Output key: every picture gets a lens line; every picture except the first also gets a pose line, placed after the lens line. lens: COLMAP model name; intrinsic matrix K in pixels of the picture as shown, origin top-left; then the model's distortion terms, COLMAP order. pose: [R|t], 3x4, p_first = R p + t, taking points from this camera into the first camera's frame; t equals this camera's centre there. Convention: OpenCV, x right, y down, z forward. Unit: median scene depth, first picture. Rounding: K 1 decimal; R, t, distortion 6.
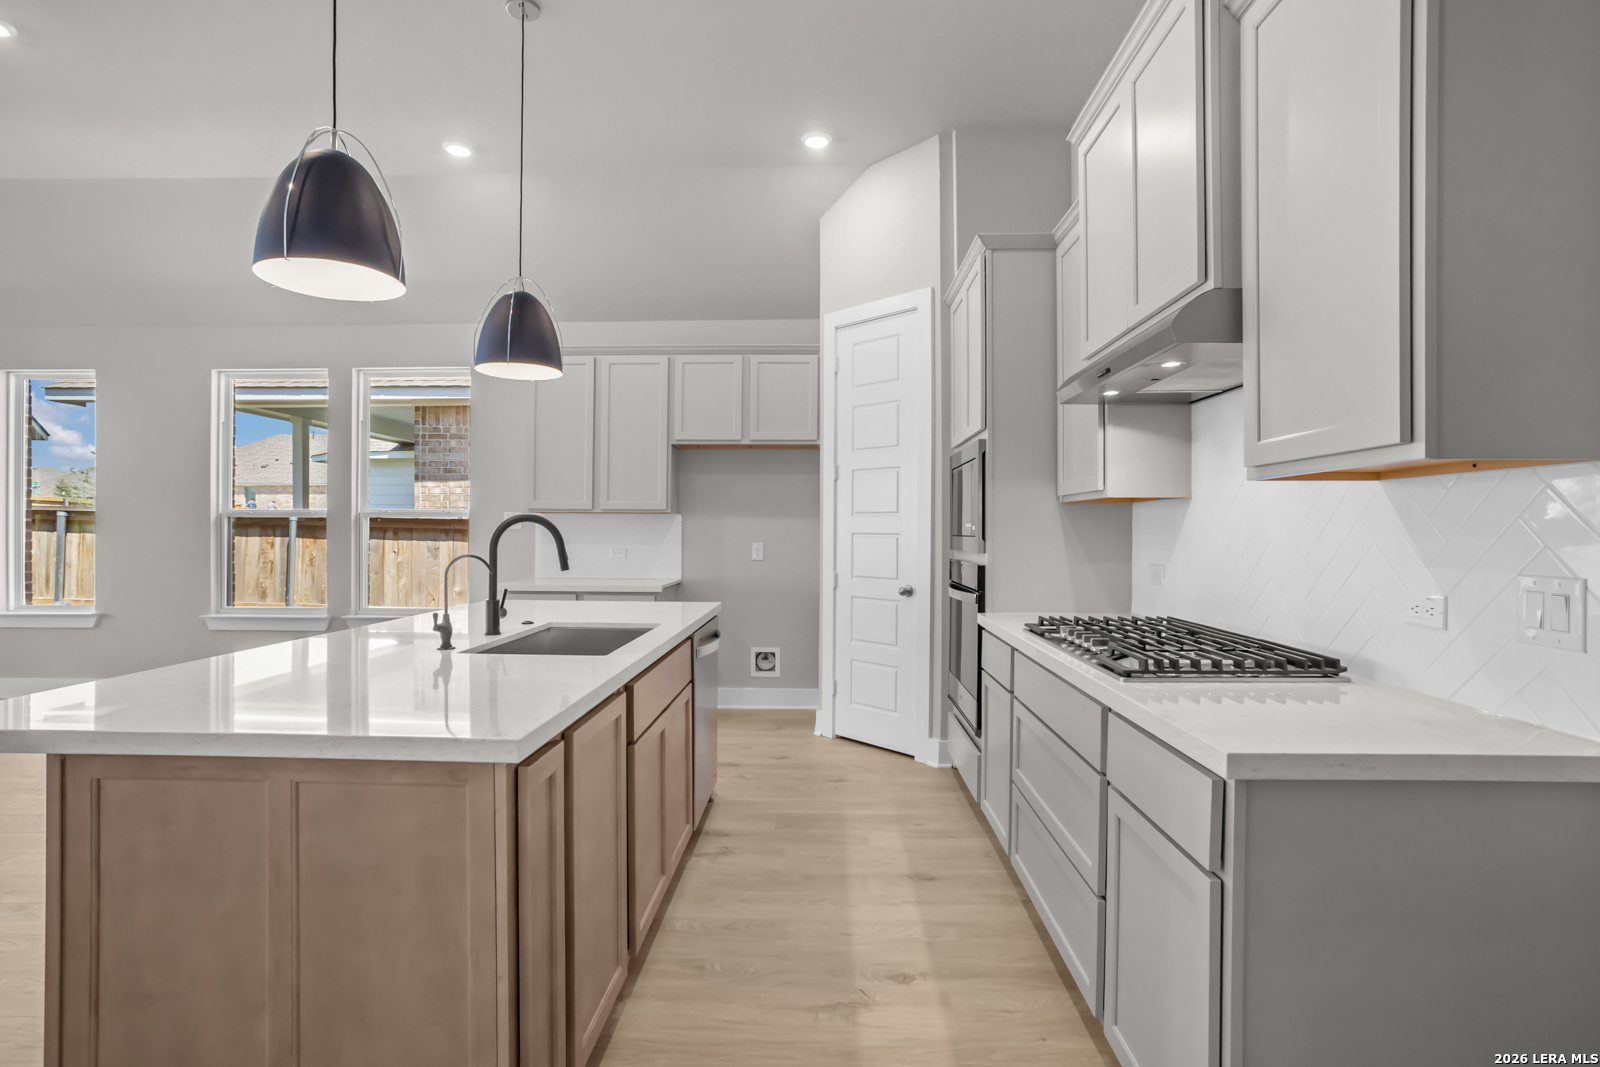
lens RADIAL K [[775.5, 0, 811.8], [0, 775.5, 539.1], [0, 0, 1]] dist [-0.042602, 0.011926]
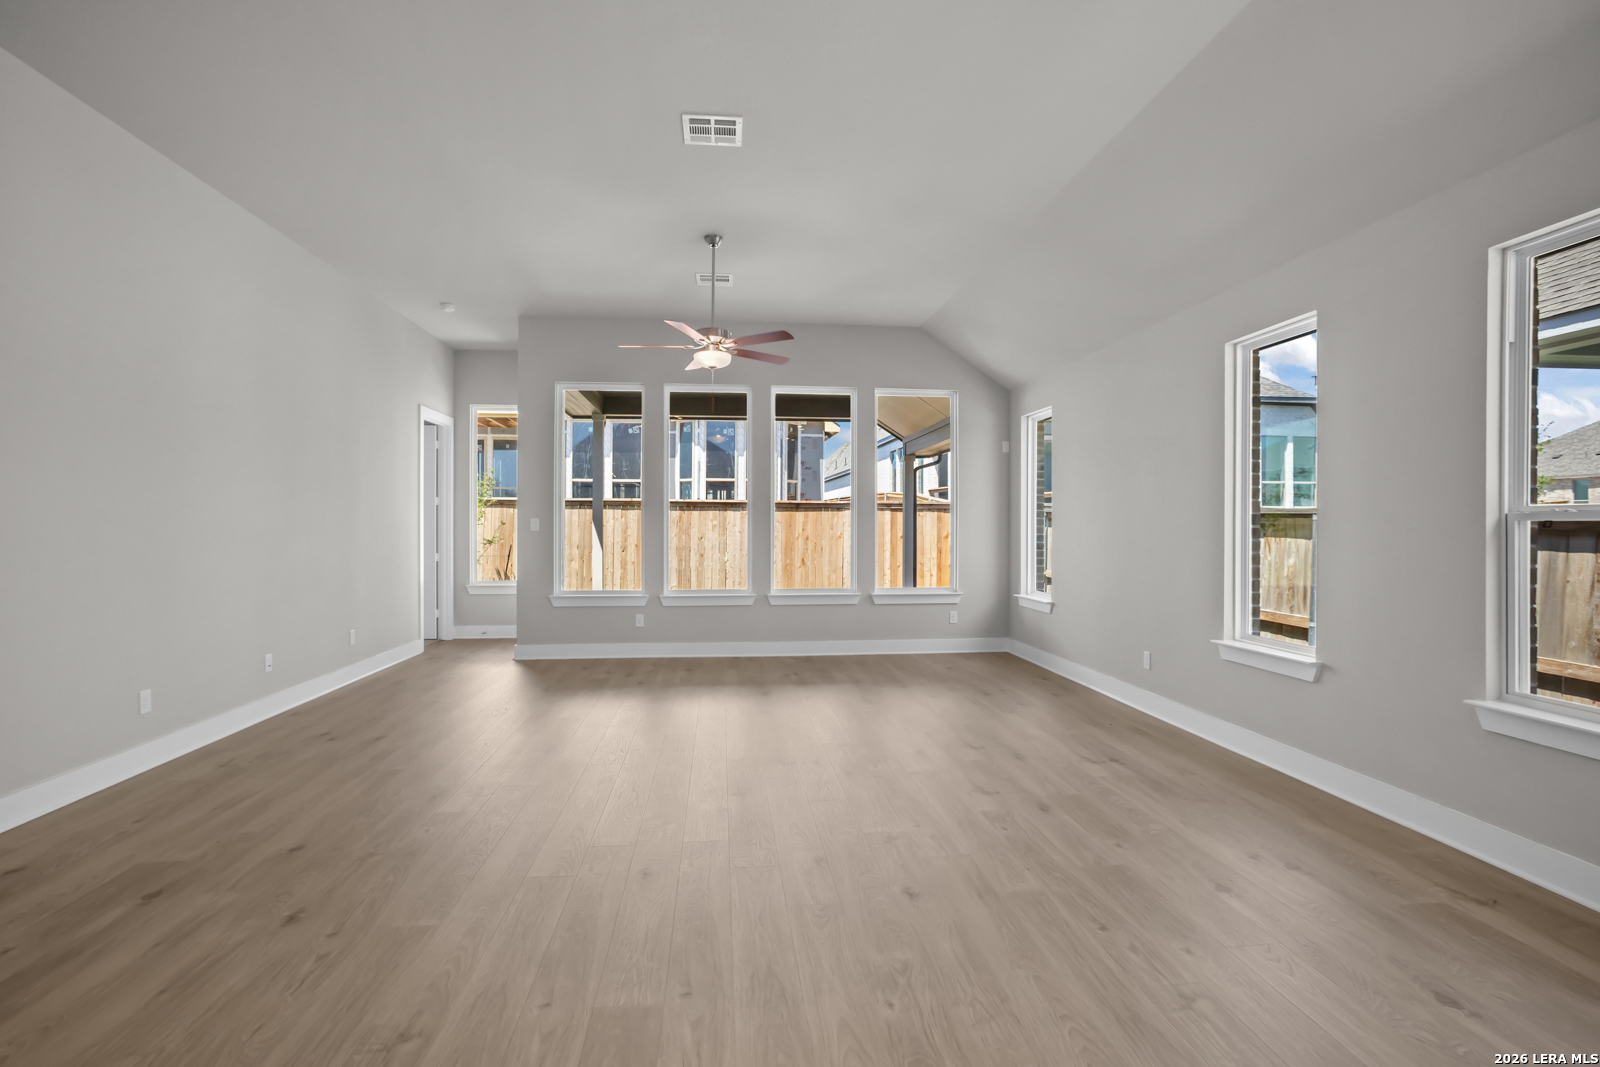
lens RADIAL K [[775.5, 0, 810.6], [0, 775.5, 526.5], [0, 0, 1]] dist [-0.042602, 0.011926]
pose [[0.136285, -0.003494, -0.990664, -0.434848], [-0.012417, 0.999909, -0.005235, -0.021900], [0.990592, 0.013014, 0.136229, 0.599429]]
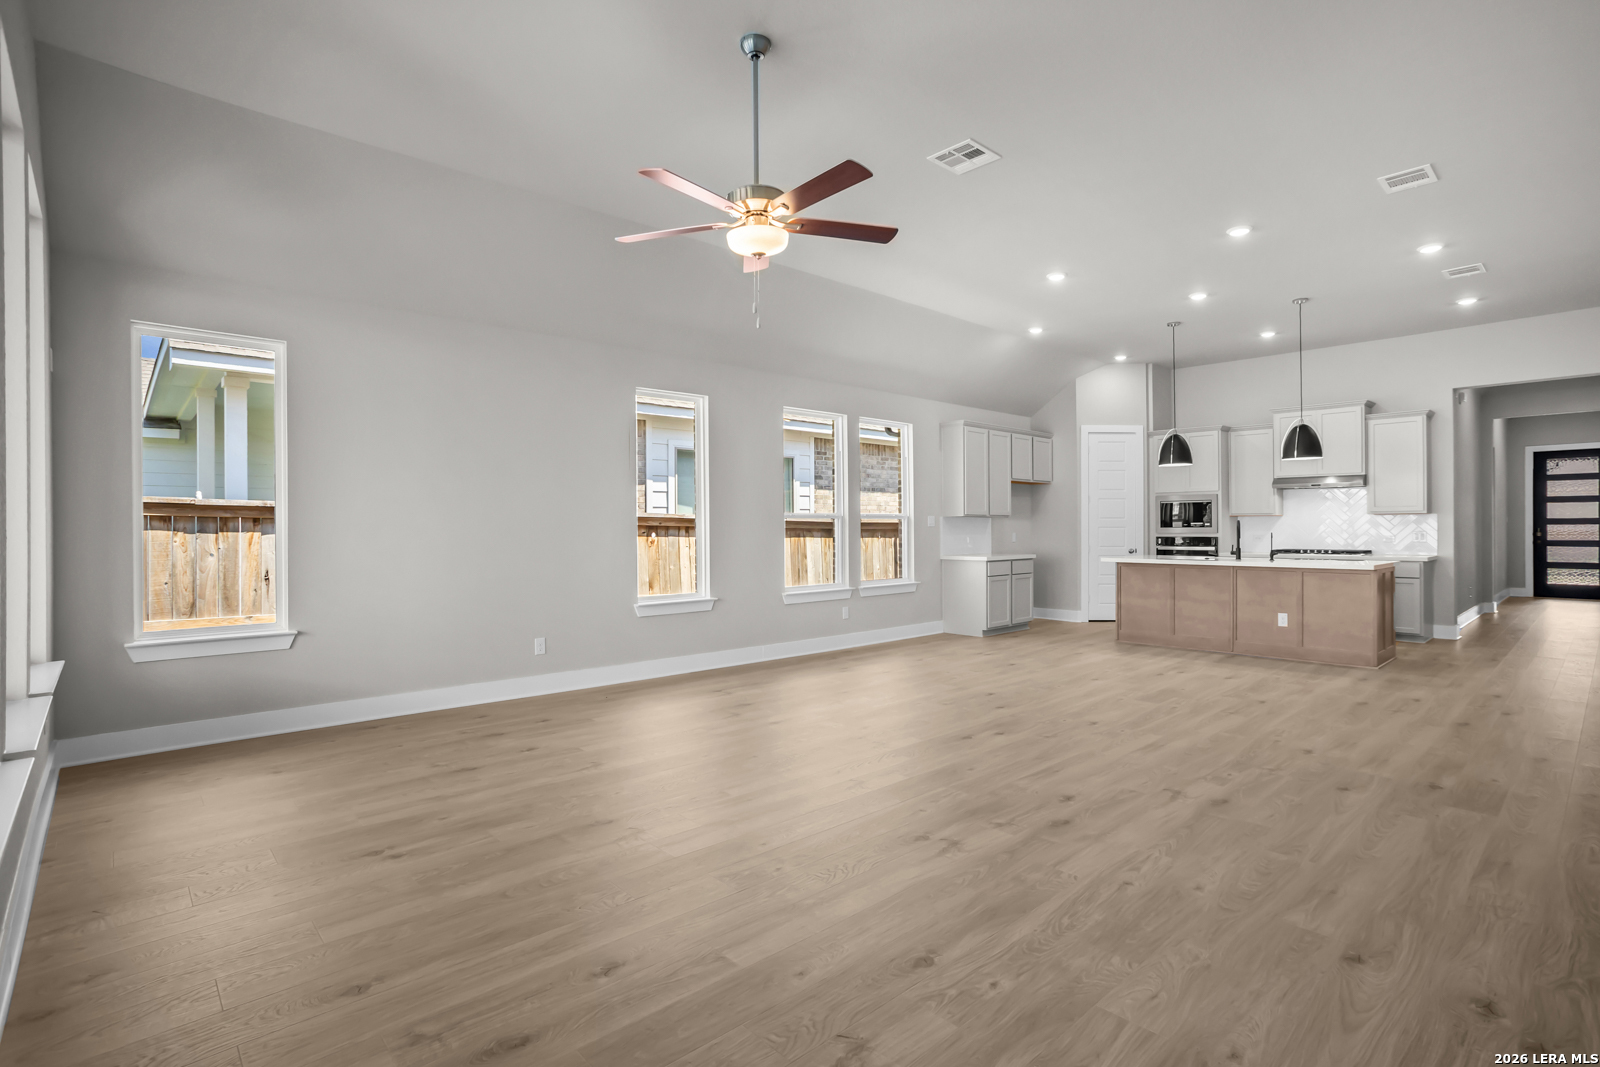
lens RADIAL K [[775.5, 0, 803.3], [0, 775.5, 518.8], [0, 0, 1]] dist [-0.042602, 0.011926]
pose [[0.724402, 0.000816, 0.689378, -2.312770], [0.014471, 0.999761, -0.016390, -0.007579], [-0.689226, 0.021849, 0.724217, -0.012652]]
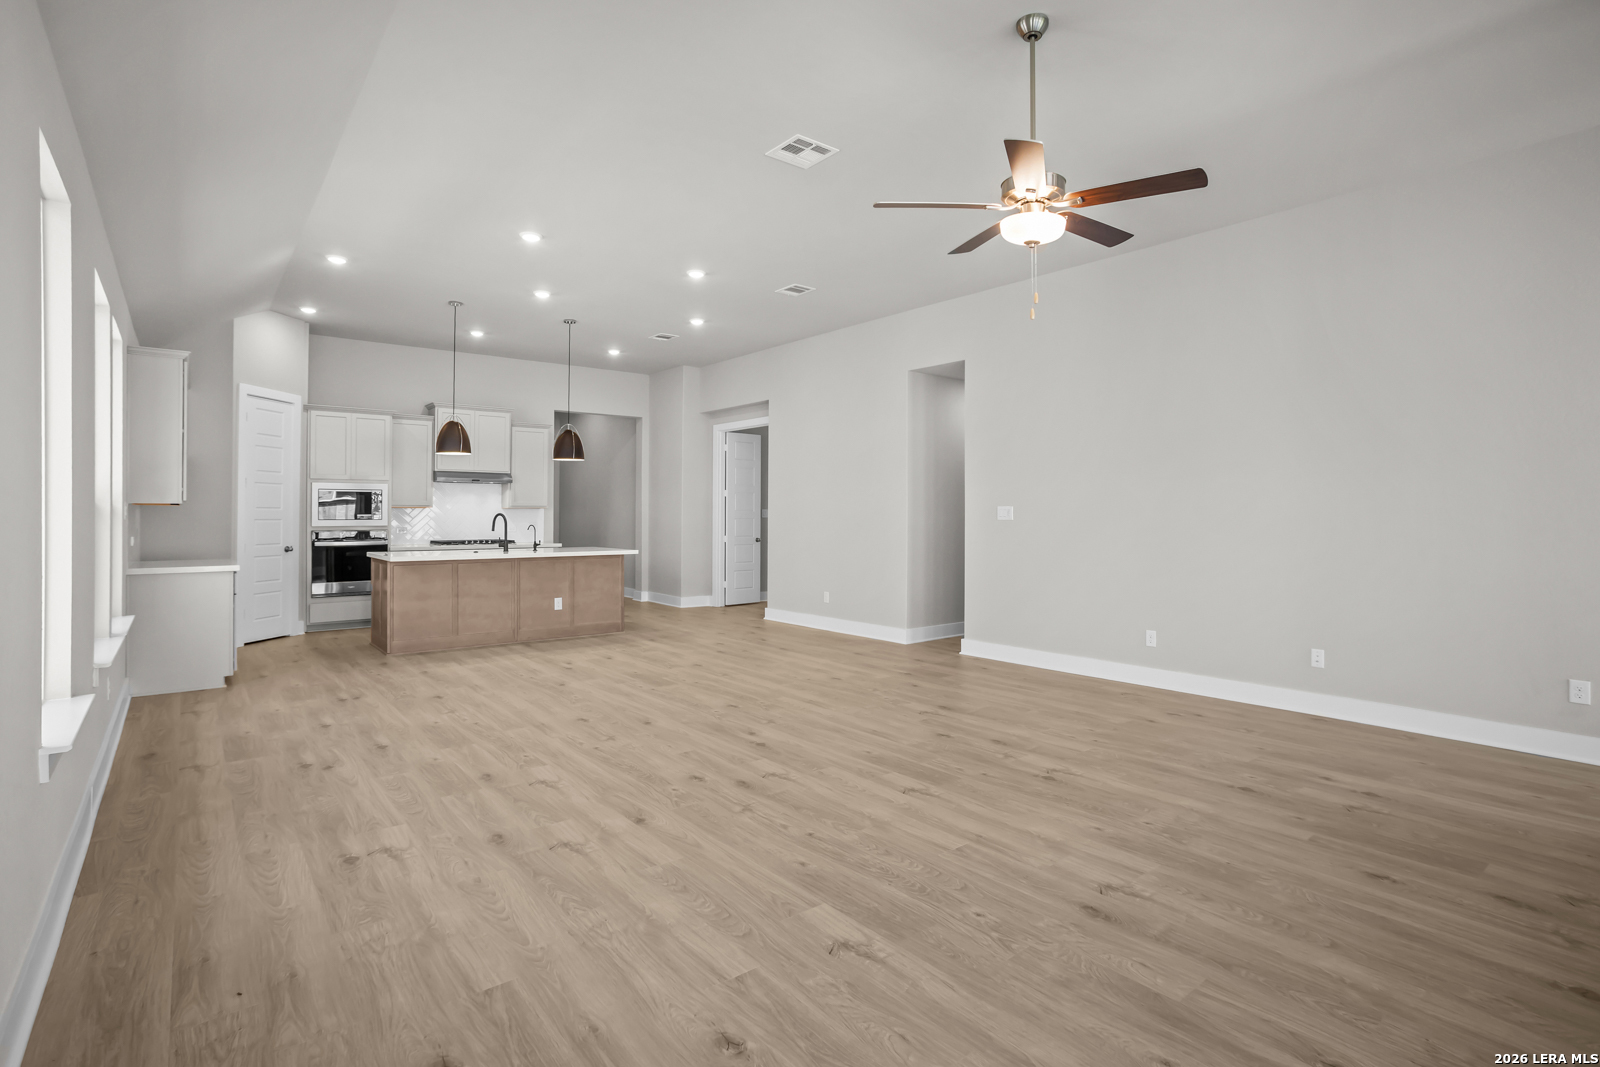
lens RADIAL K [[775.5, 0, 807.3], [0, 775.5, 505.7], [0, 0, 1]] dist [-0.042602, 0.011926]
pose [[-0.647985, 0.002017, 0.761651, -2.226370], [0.003962, 0.999992, 0.000722, -0.037235], [-0.761643, 0.003486, -0.647987, 1.290370]]
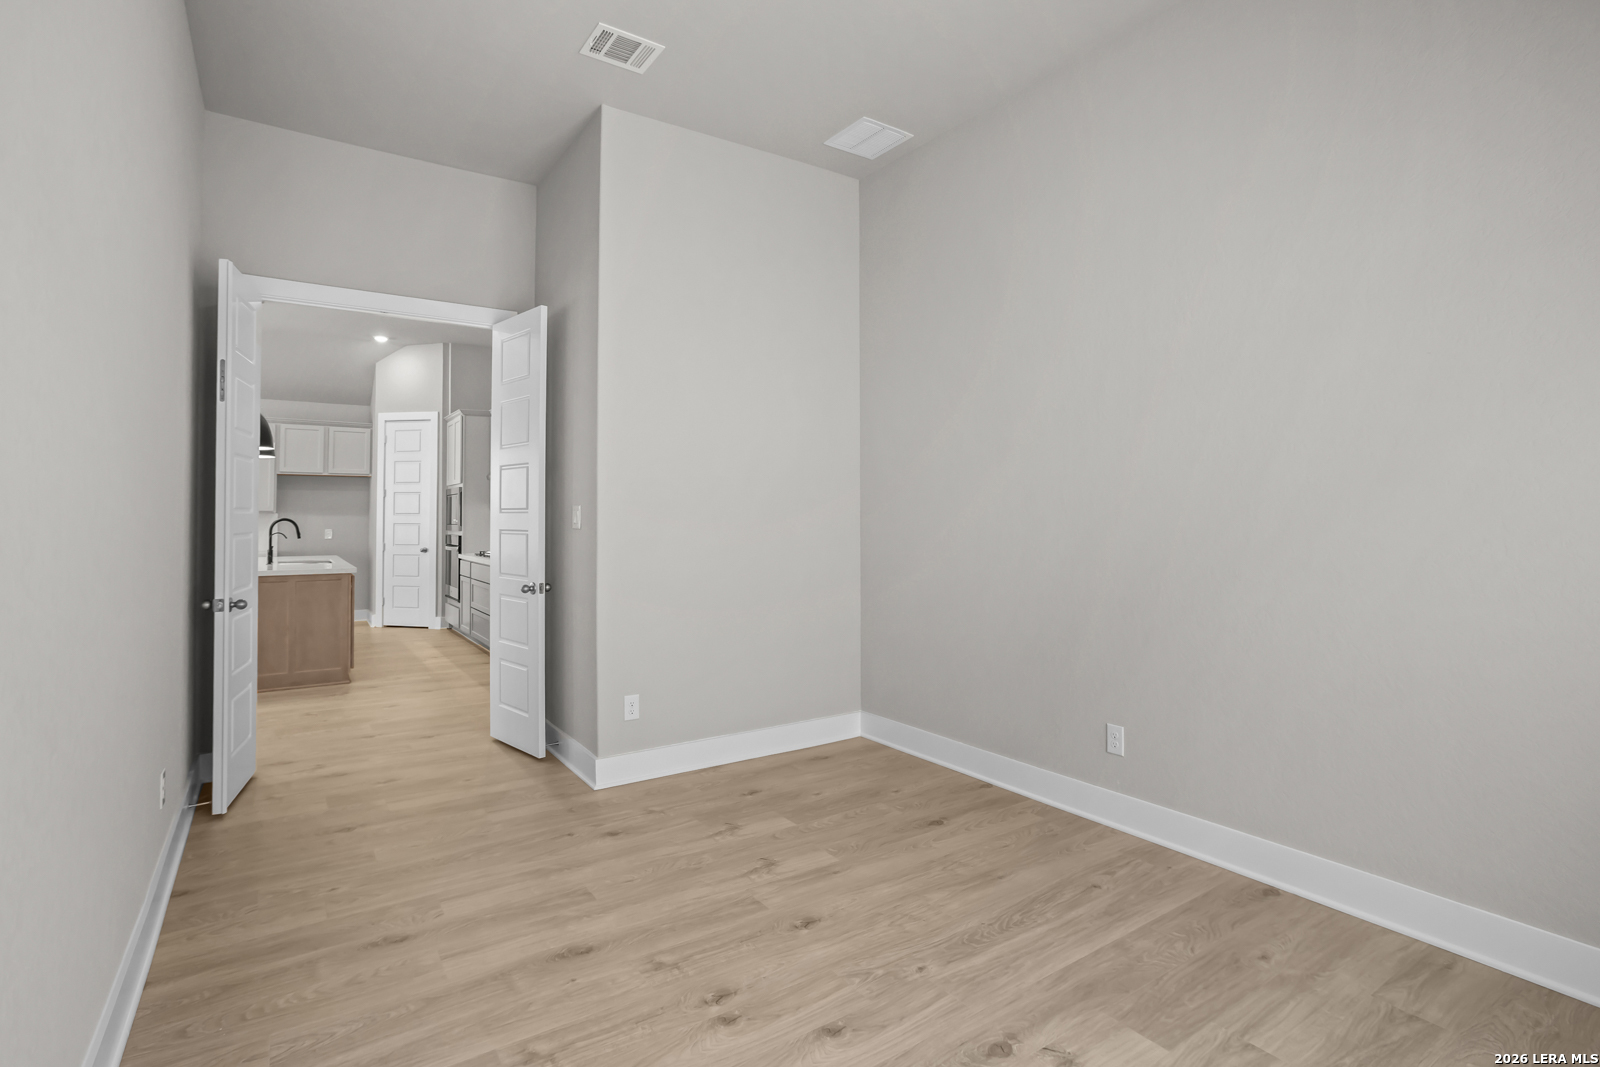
lens RADIAL K [[775.5, 0, 801.0], [0, 775.5, 493.9], [0, 0, 1]] dist [-0.042602, 0.011926]
pose [[0.811597, 0.011059, 0.584113, -0.284872], [0.012886, 0.999239, -0.036823, 0.002880], [-0.584076, 0.037412, 0.810837, -1.389800]]
